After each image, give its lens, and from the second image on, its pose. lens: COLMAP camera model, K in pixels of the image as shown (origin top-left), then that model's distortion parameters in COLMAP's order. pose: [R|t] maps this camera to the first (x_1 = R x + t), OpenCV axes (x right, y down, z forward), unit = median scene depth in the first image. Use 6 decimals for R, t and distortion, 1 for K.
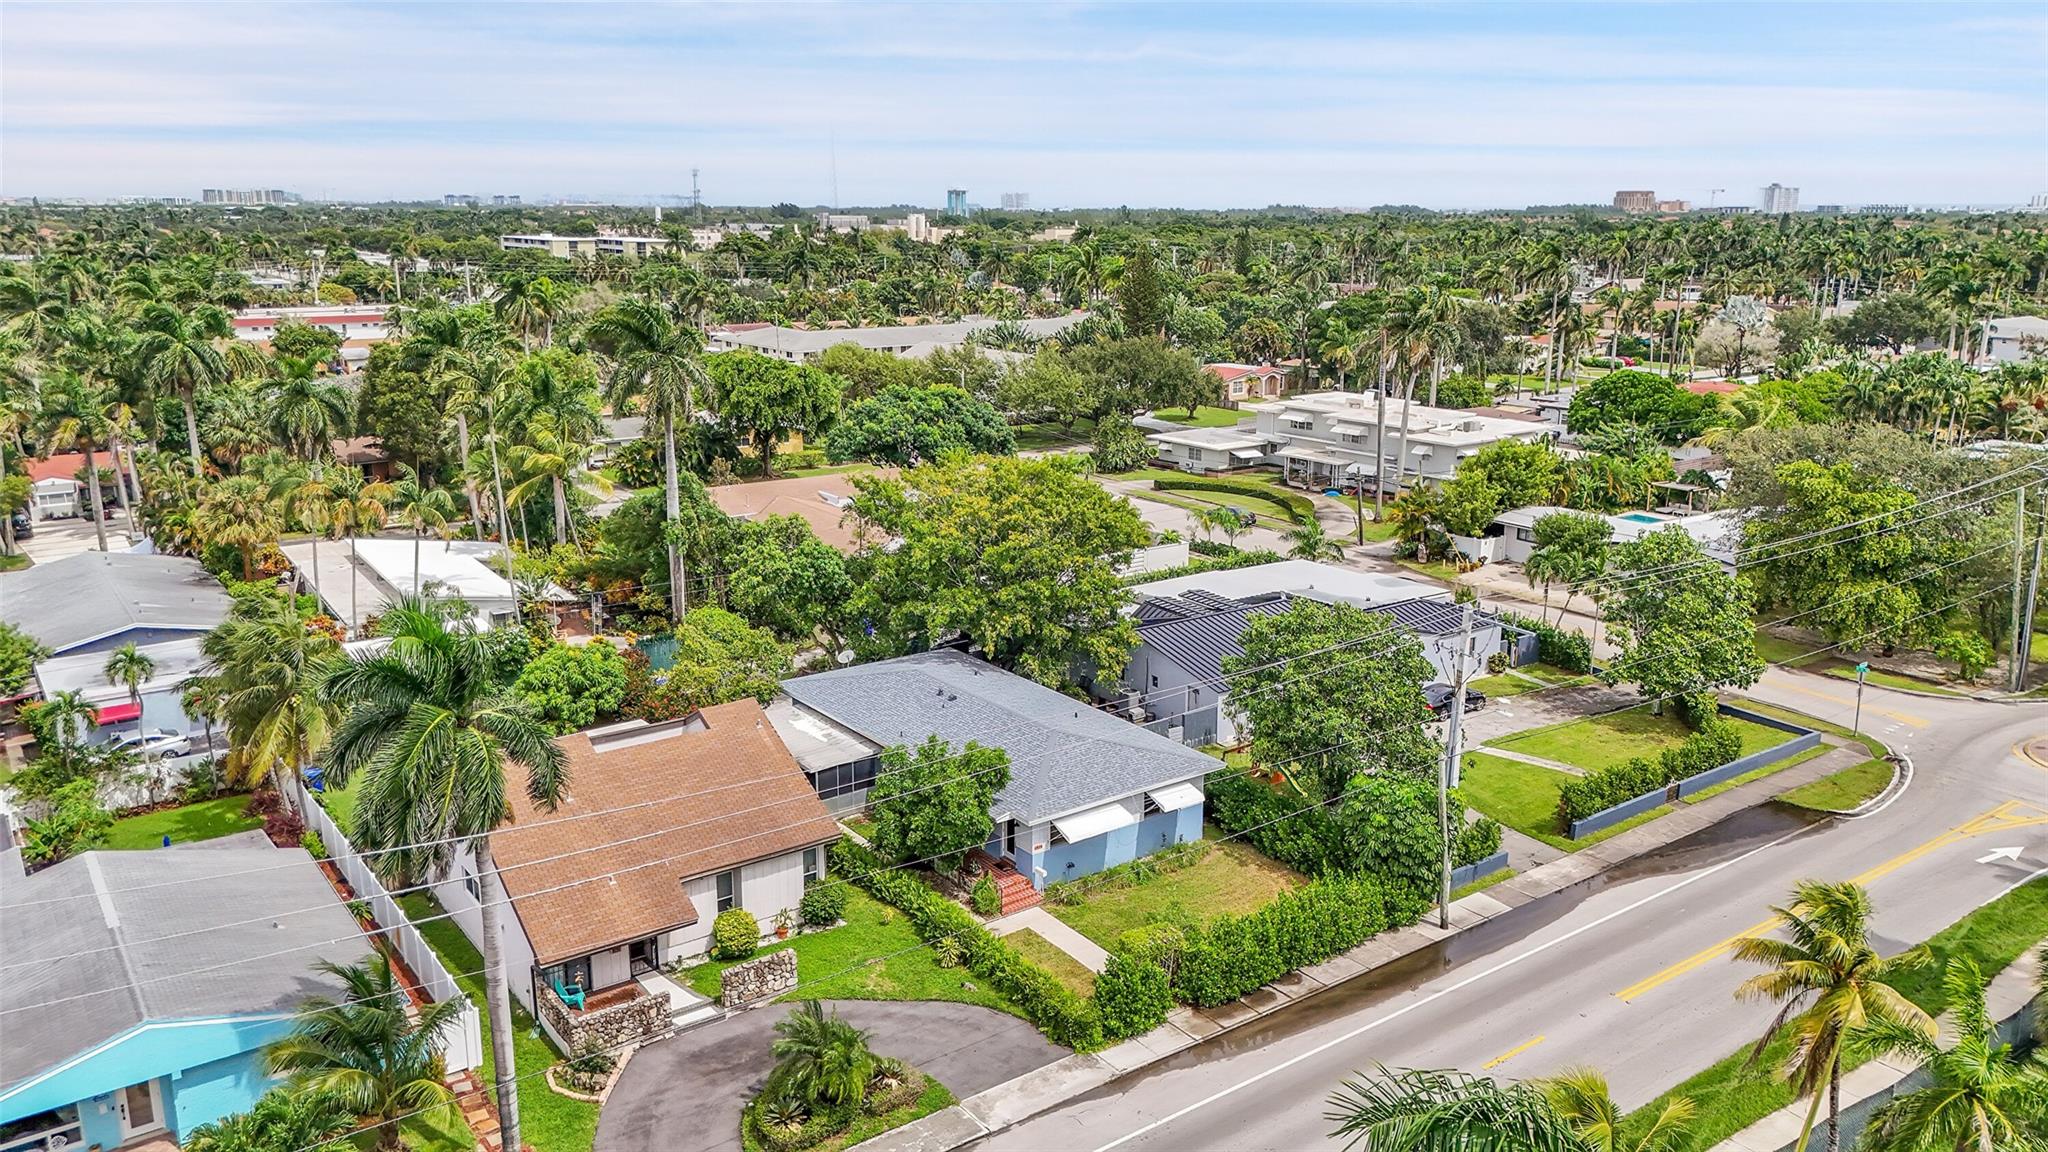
lens RADIAL K [[1507.7, 0, 1024.0], [0, 1507.7, 576.0], [0, 0, 1]] dist [0.059669, -0.030480]
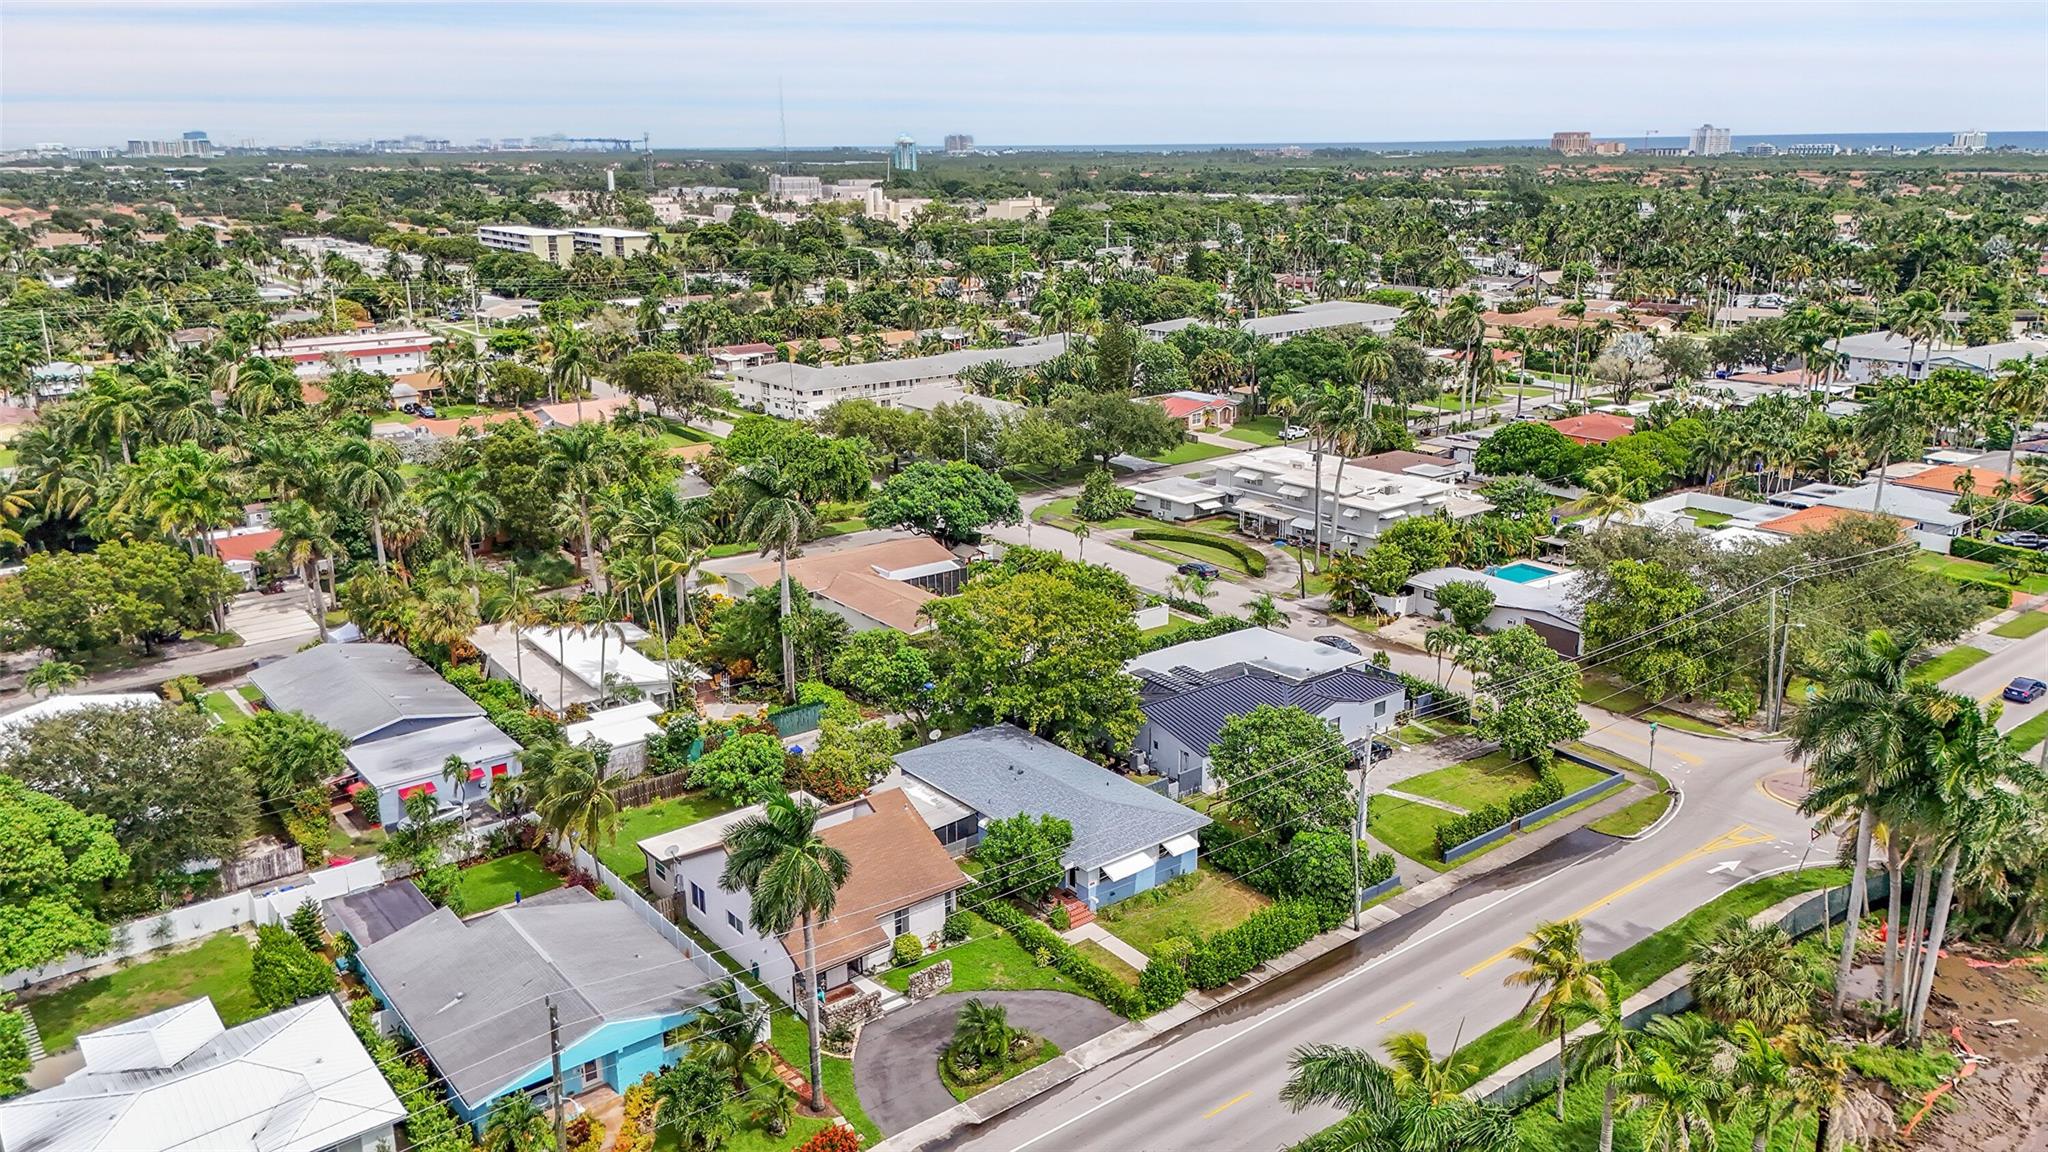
lens RADIAL K [[1503.0, 0, 1024.0], [0, 1503.0, 576.0], [0, 0, 1]] dist [0.068456, -0.005310]
pose [[0.999272, -0.019187, 0.032961, -0.097439], [0.017862, 0.999039, 0.040031, -0.181105], [-0.033697, -0.039413, 0.998655, -0.473129]]
